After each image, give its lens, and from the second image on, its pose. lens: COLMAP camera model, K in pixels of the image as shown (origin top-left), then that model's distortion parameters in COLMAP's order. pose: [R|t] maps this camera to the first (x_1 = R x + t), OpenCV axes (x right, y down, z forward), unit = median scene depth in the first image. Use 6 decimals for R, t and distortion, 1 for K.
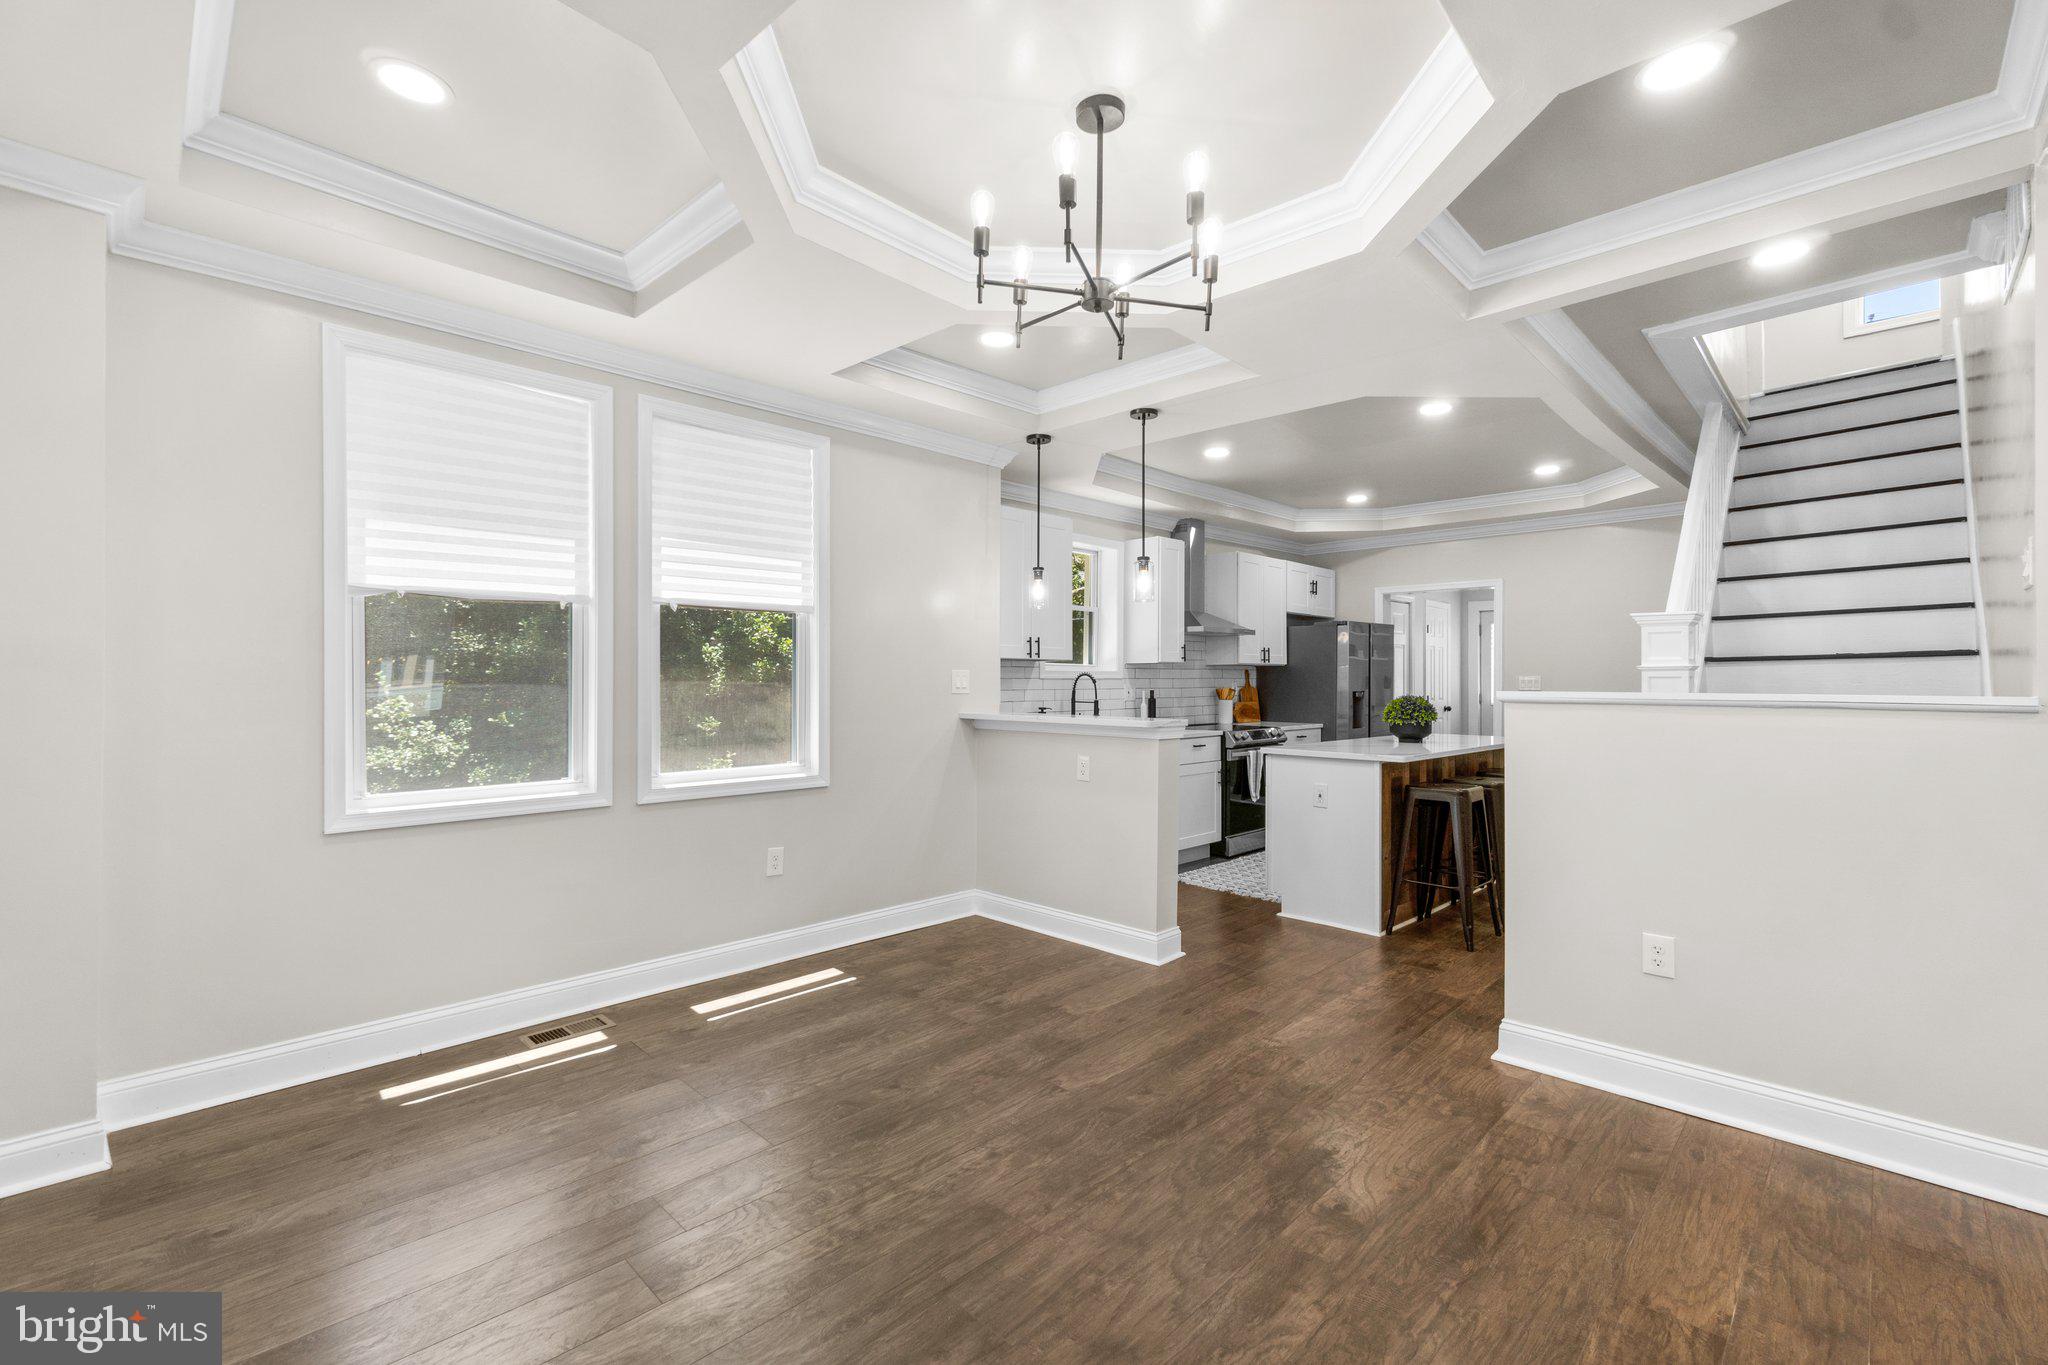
lens RADIAL K [[888.7, 0, 1031.2], [0, 888.7, 680.2], [0, 0, 1]] dist [0.001061, 0.000123]
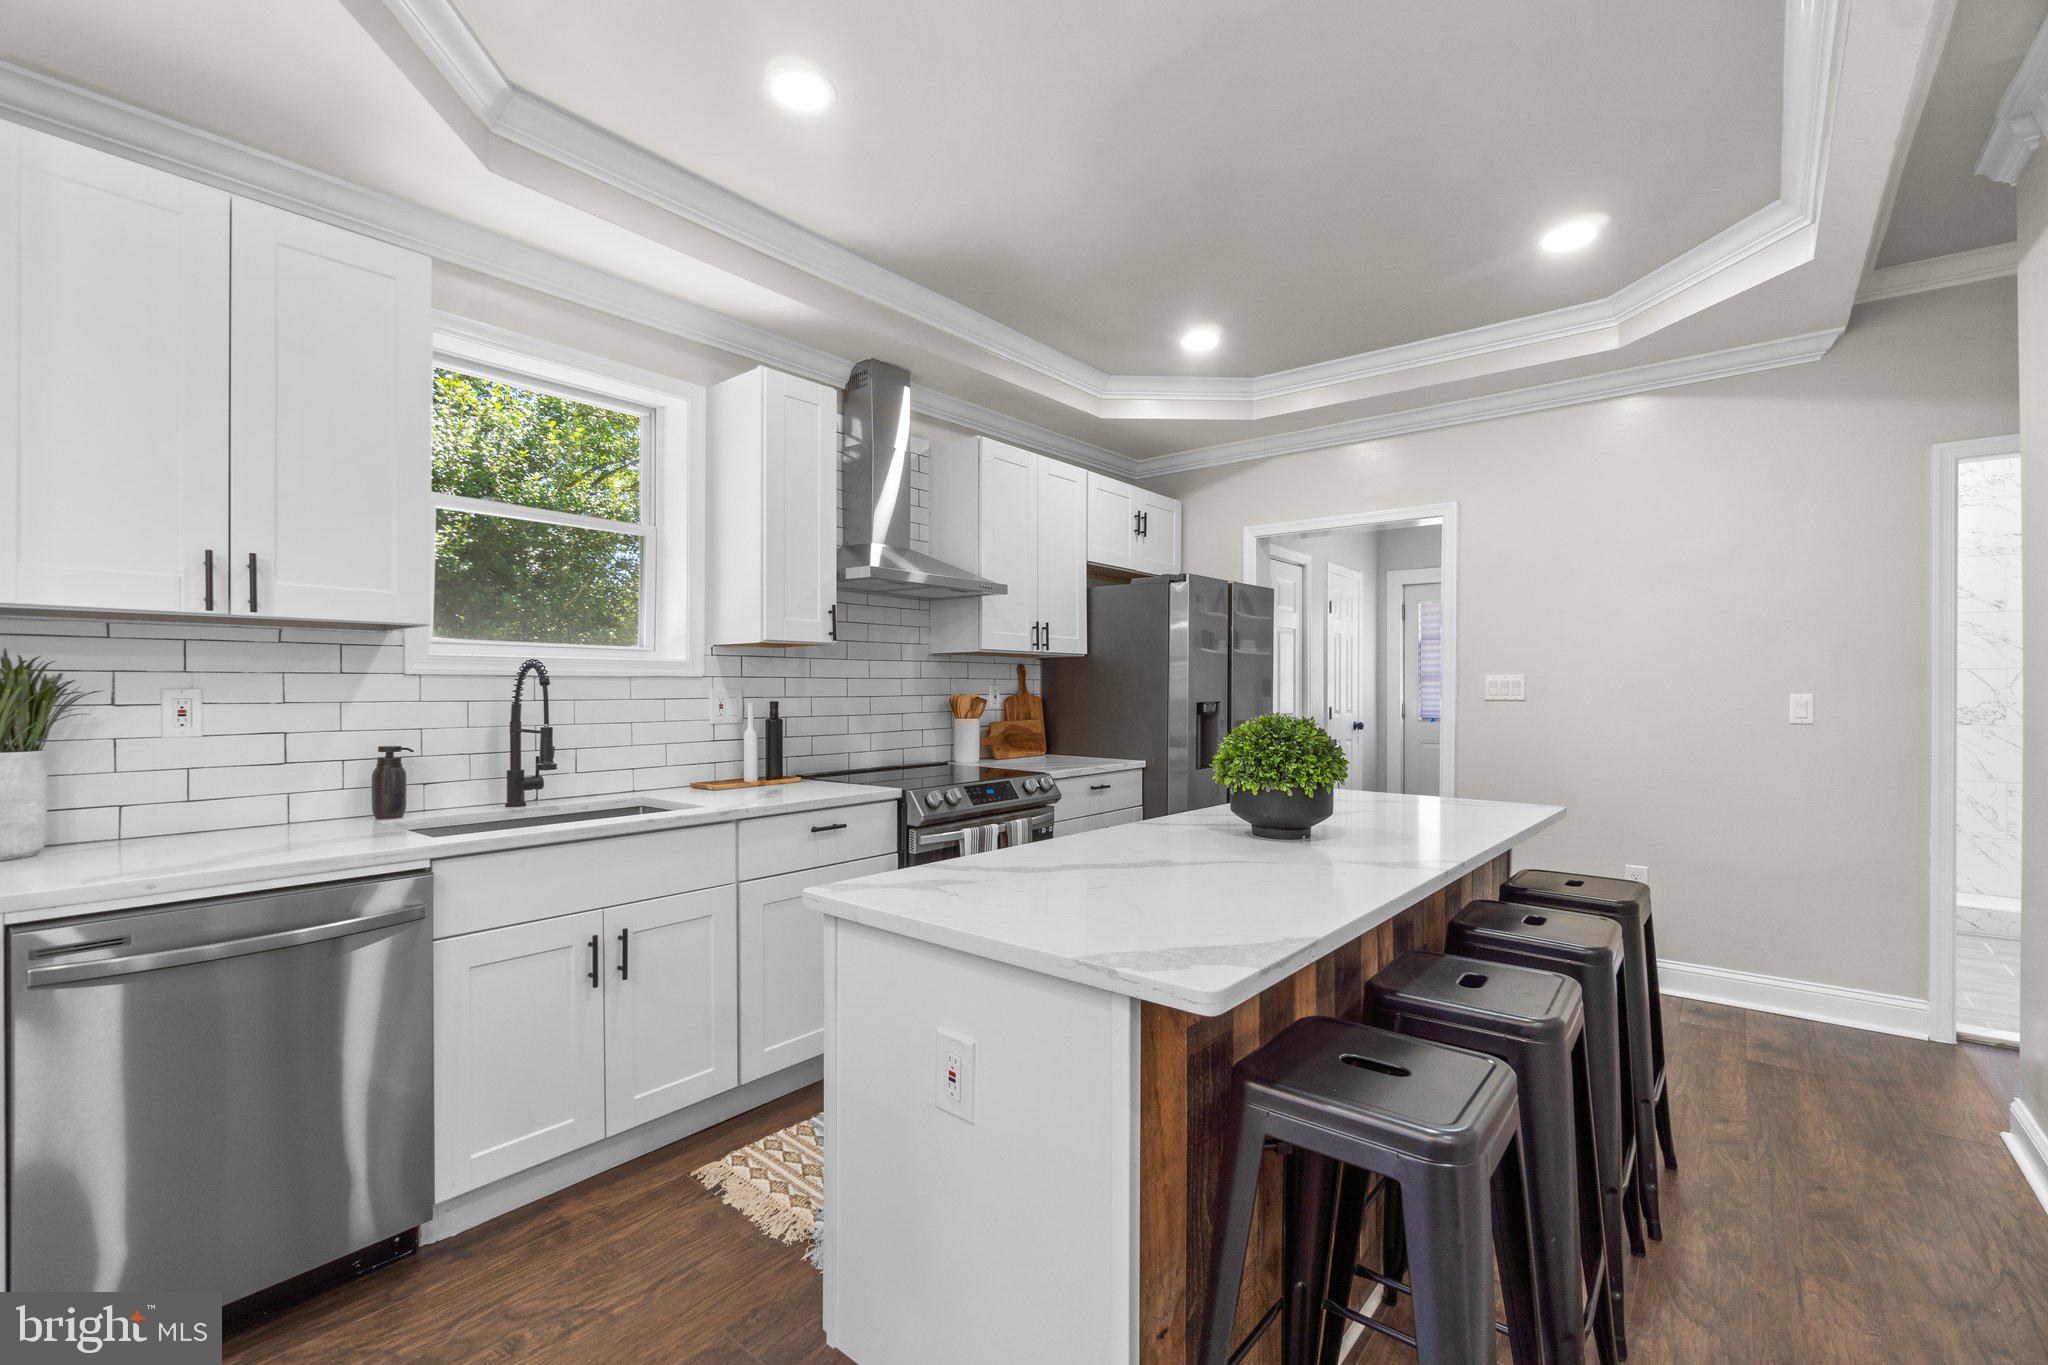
lens RADIAL K [[888.7, 0, 1032.1], [0, 888.7, 683.2], [0, 0, 1]] dist [0.001061, 0.000123]
pose [[0.995692, 0.001769, 0.092705, 0.208626], [-0.001322, 0.999987, -0.004878, 0.003404], [-0.092713, 0.004734, 0.995682, 0.460165]]
